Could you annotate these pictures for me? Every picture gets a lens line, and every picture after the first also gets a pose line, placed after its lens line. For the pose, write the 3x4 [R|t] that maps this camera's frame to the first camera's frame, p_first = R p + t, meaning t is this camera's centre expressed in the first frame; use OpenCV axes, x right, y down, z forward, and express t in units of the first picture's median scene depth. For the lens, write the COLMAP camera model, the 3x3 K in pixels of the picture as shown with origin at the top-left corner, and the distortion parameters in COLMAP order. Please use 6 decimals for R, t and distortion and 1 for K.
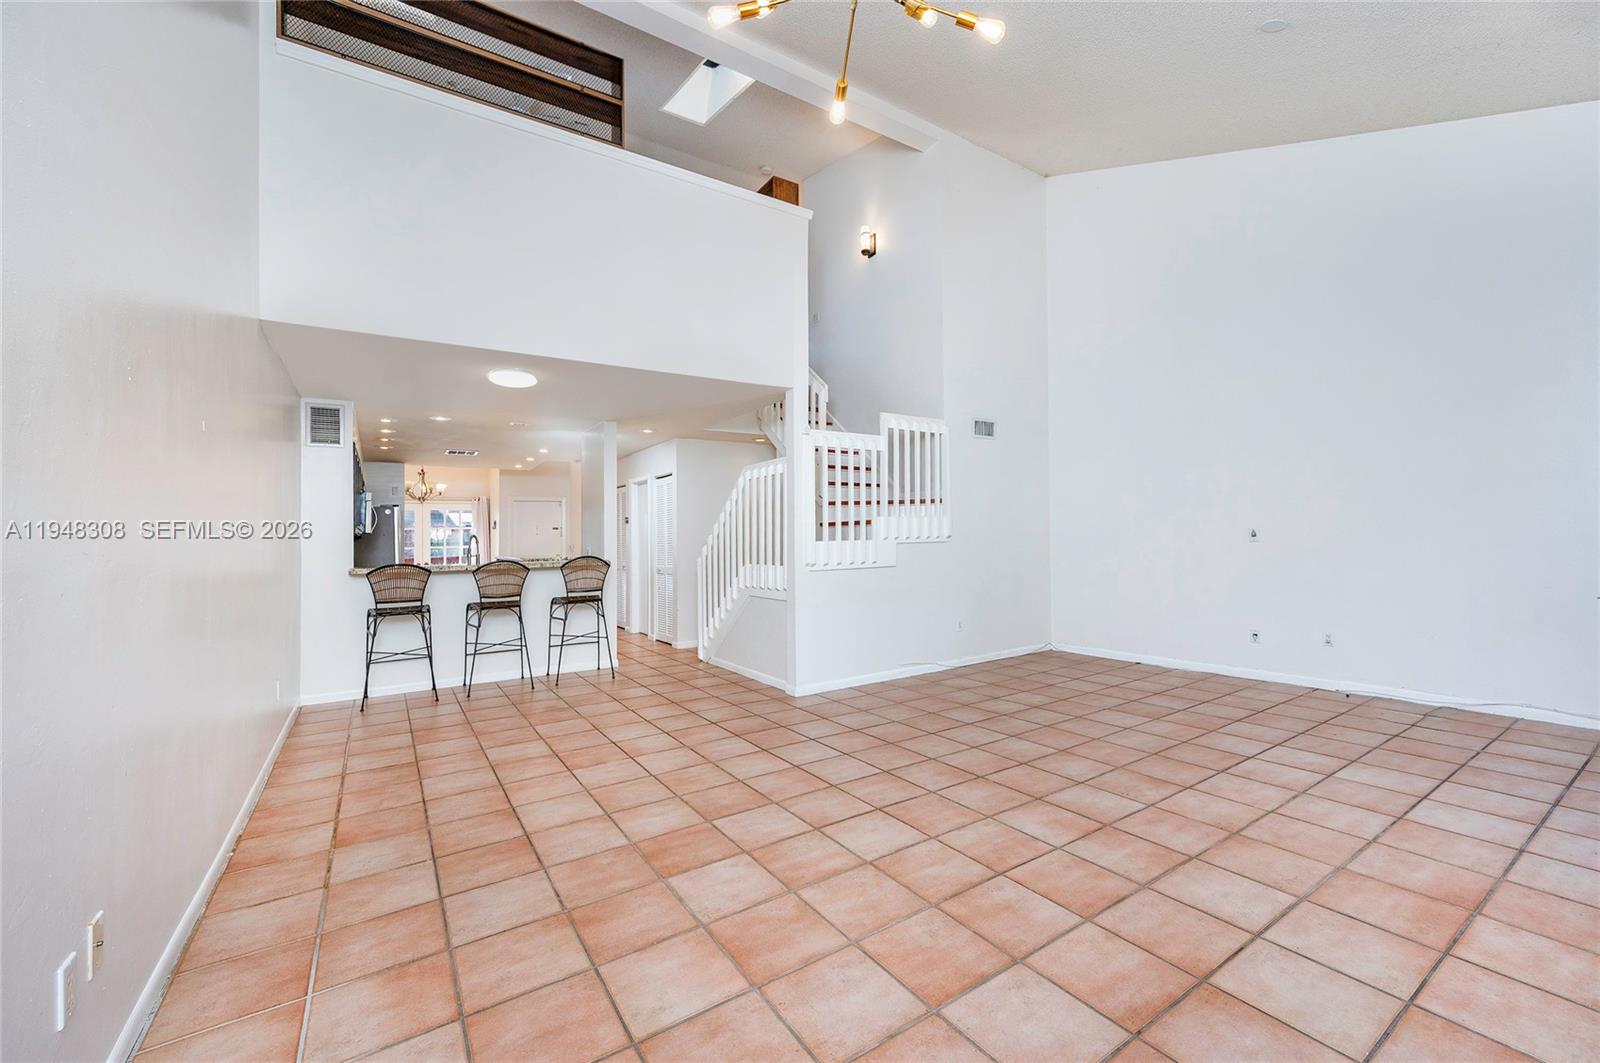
lens RADIAL K [[638.4, 0, 794.6], [0, 638.4, 521.9], [0, 0, 1]] dist [0.002666, -0.000711]
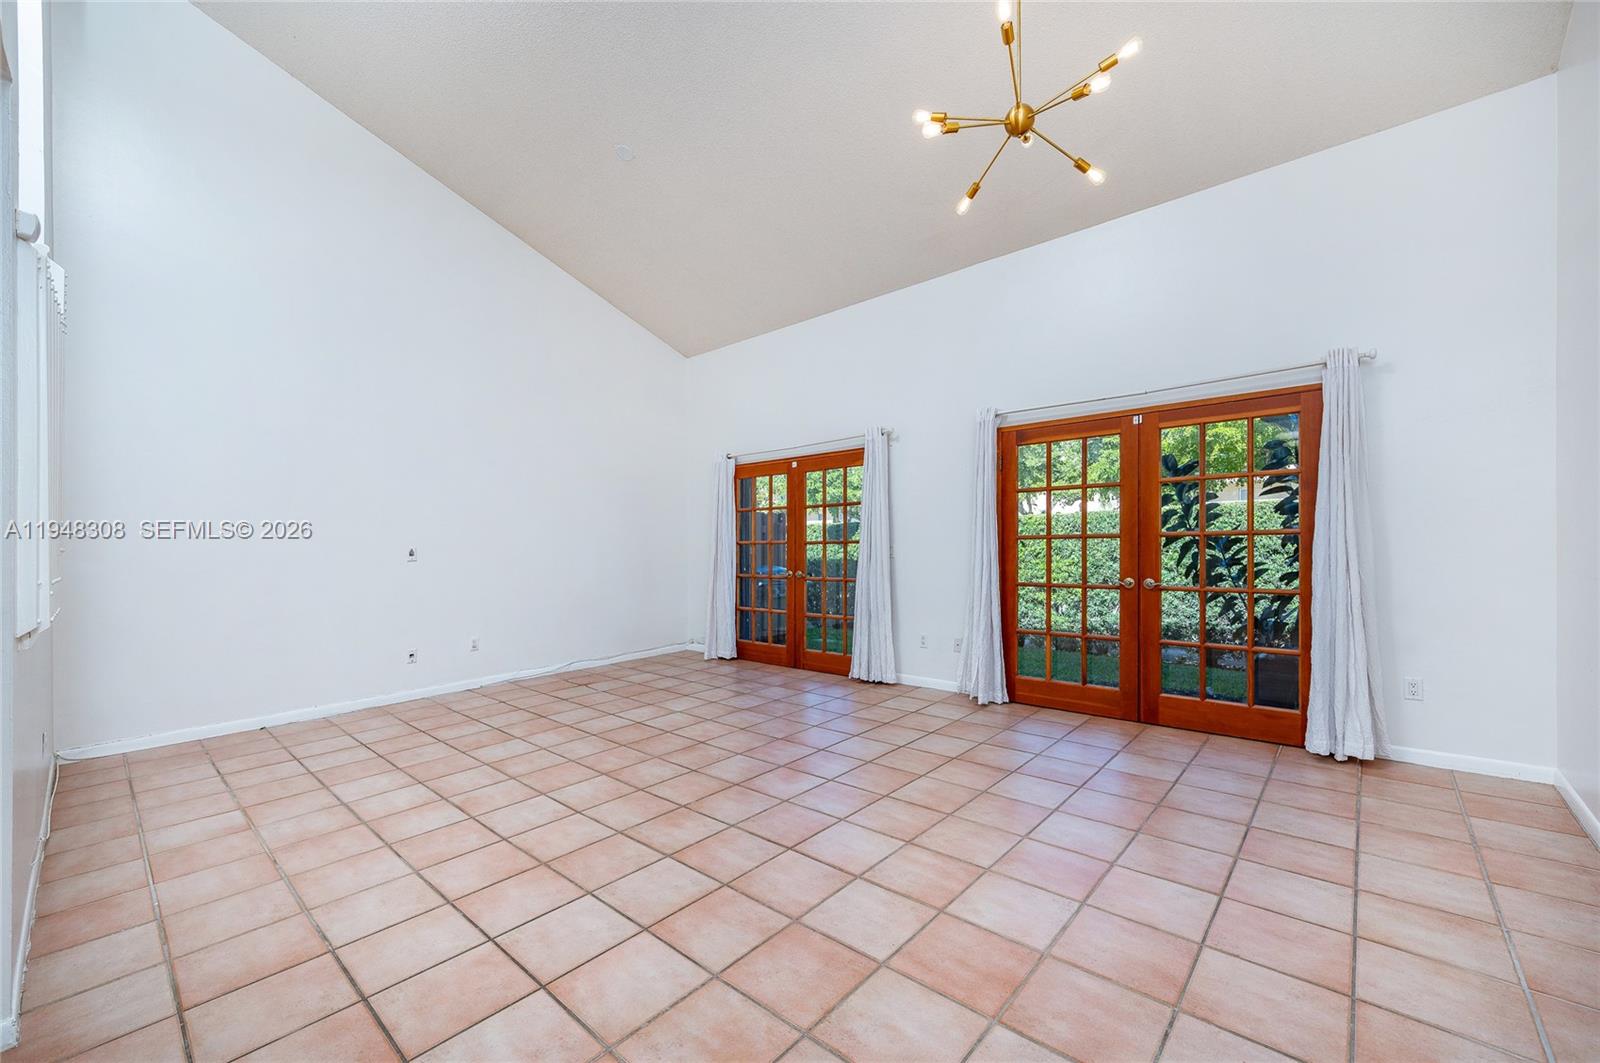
lens RADIAL K [[638.4, 0, 801.9], [0, 638.4, 545.3], [0, 0, 1]] dist [0.002666, -0.000711]
pose [[-0.263699, 0.018822, 0.964421, -0.675316], [-0.001625, 0.999800, -0.019957, 0.039527], [-0.964604, -0.006830, -0.263615, 1.113885]]
